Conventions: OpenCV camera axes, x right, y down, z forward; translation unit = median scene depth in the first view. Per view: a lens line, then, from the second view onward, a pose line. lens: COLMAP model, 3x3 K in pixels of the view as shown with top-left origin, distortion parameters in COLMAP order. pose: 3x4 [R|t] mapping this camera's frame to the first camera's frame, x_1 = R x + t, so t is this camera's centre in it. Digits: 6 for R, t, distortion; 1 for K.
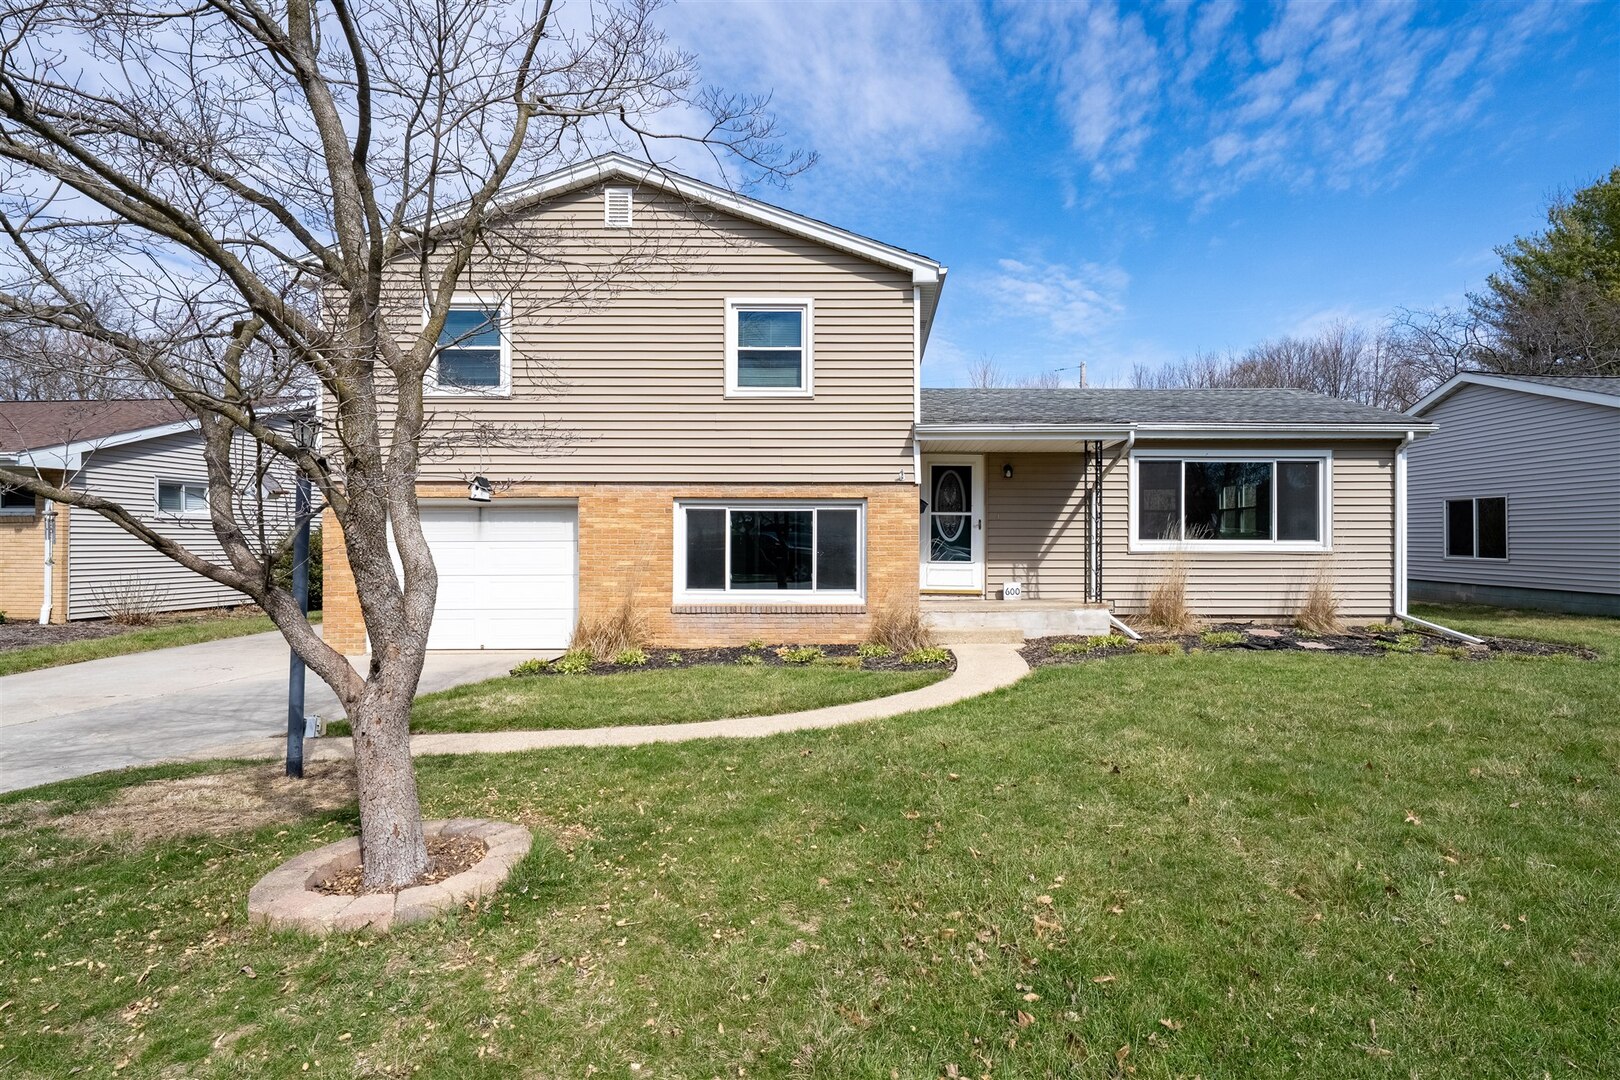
lens RADIAL K [[766.4, 0, 811.9], [0, 766.4, 540.8], [0, 0, 1]] dist [-0.001414, -0.000208]
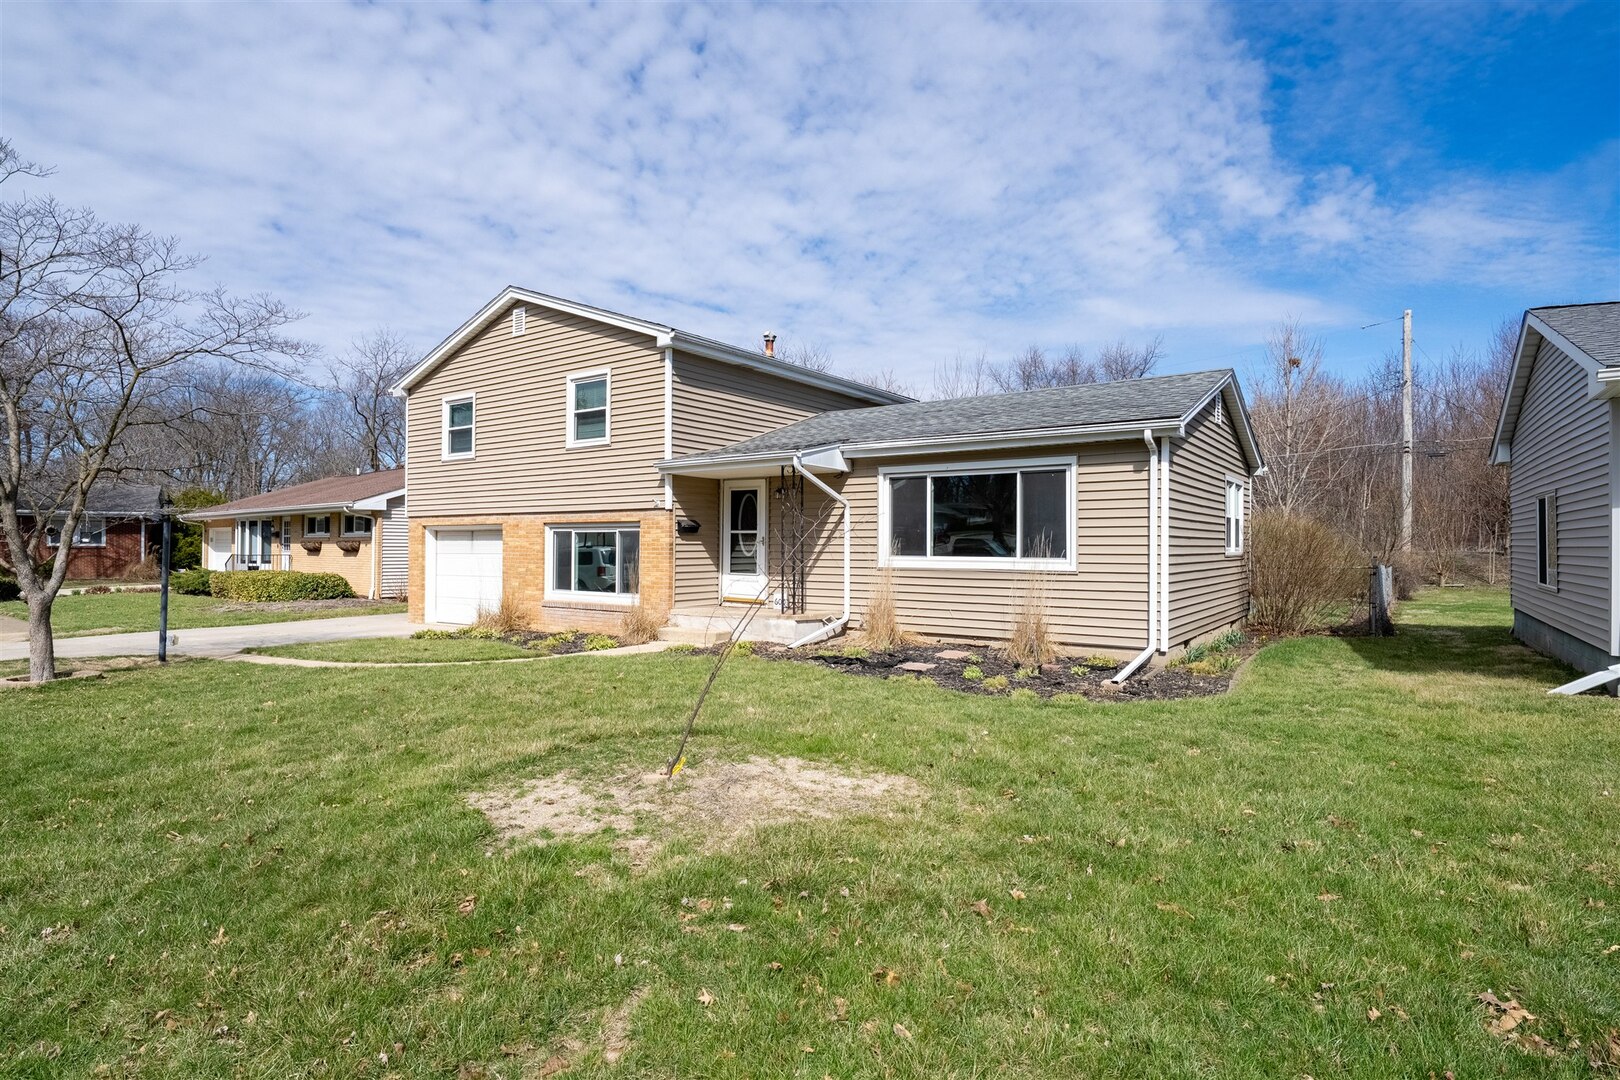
lens RADIAL K [[809.0, 0, 816.2], [0, 809.0, 541.6], [0, 0, 1]] dist [-0.003328, 0.000001]
pose [[0.821758, -0.002193, -0.569833, 1.058035], [-0.003891, 0.999948, -0.009458, -0.010752], [0.569824, 0.009989, 0.821706, 0.074500]]
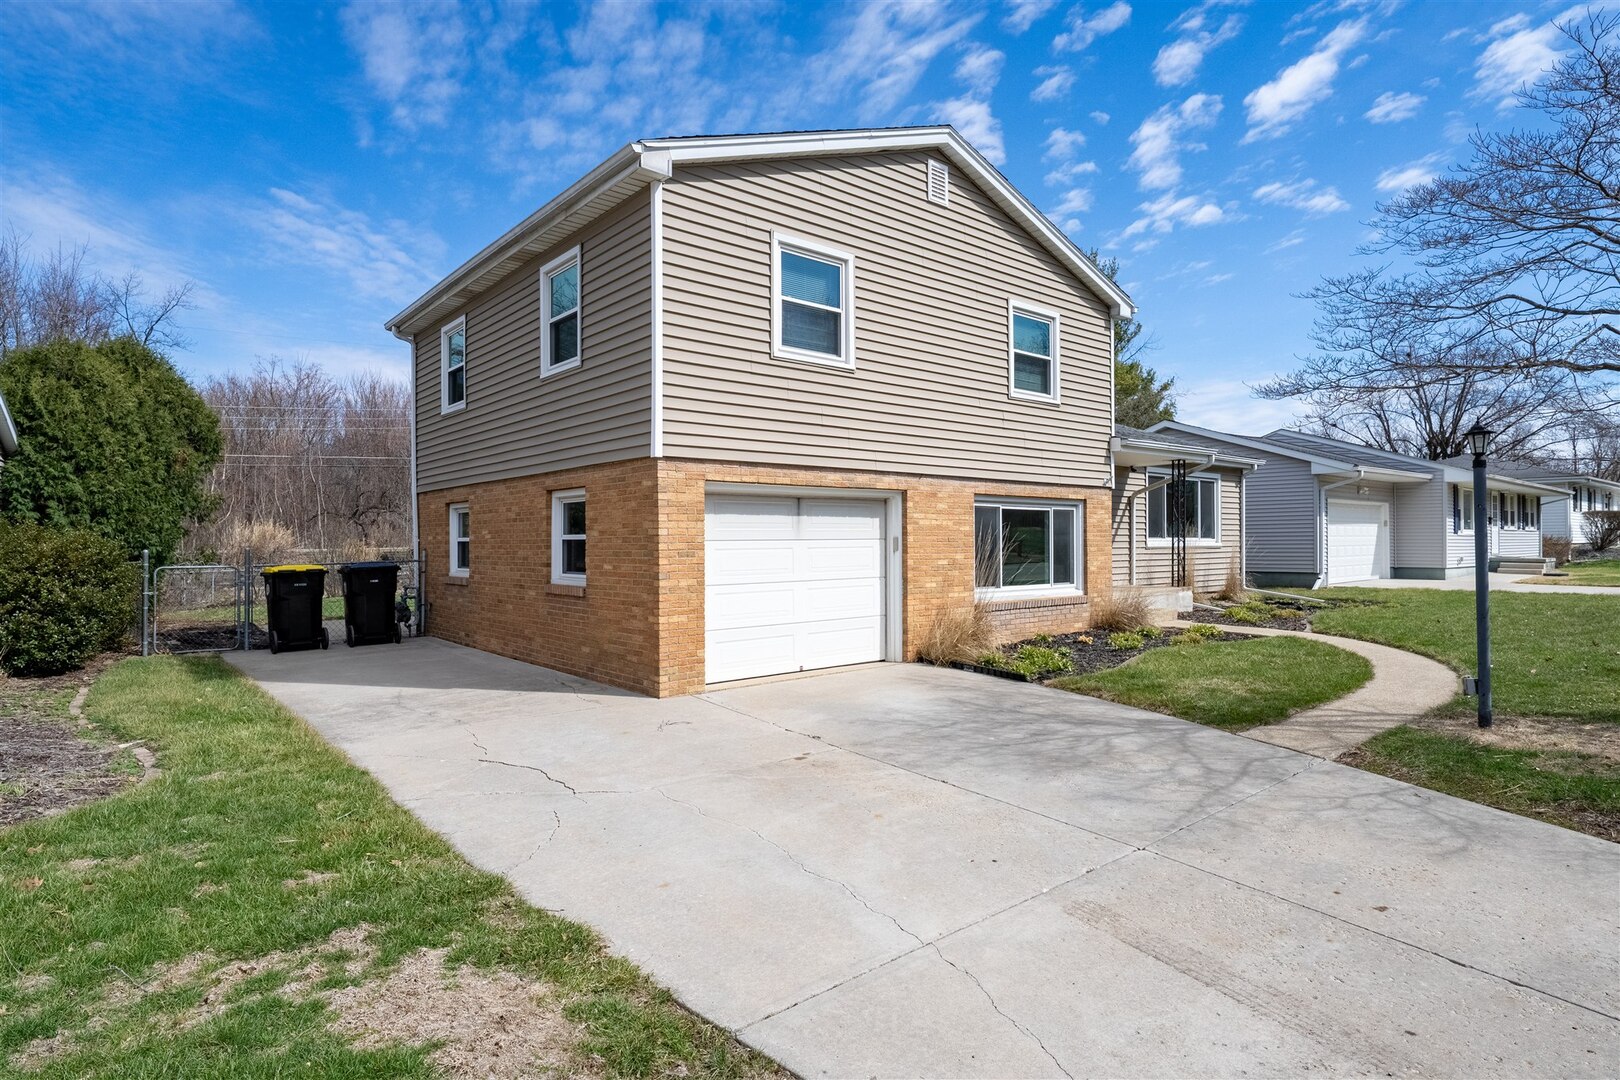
lens RADIAL K [[878.6, 0, 807.1], [0, 878.6, 537.0], [0, 0, 1]] dist [0.004016, 0.000160]
pose [[0.763595, -0.000312, 0.645696, -1.059010], [0.006400, 0.999954, -0.007085, 0.004651], [-0.645664, 0.009543, 0.763562, 0.283082]]
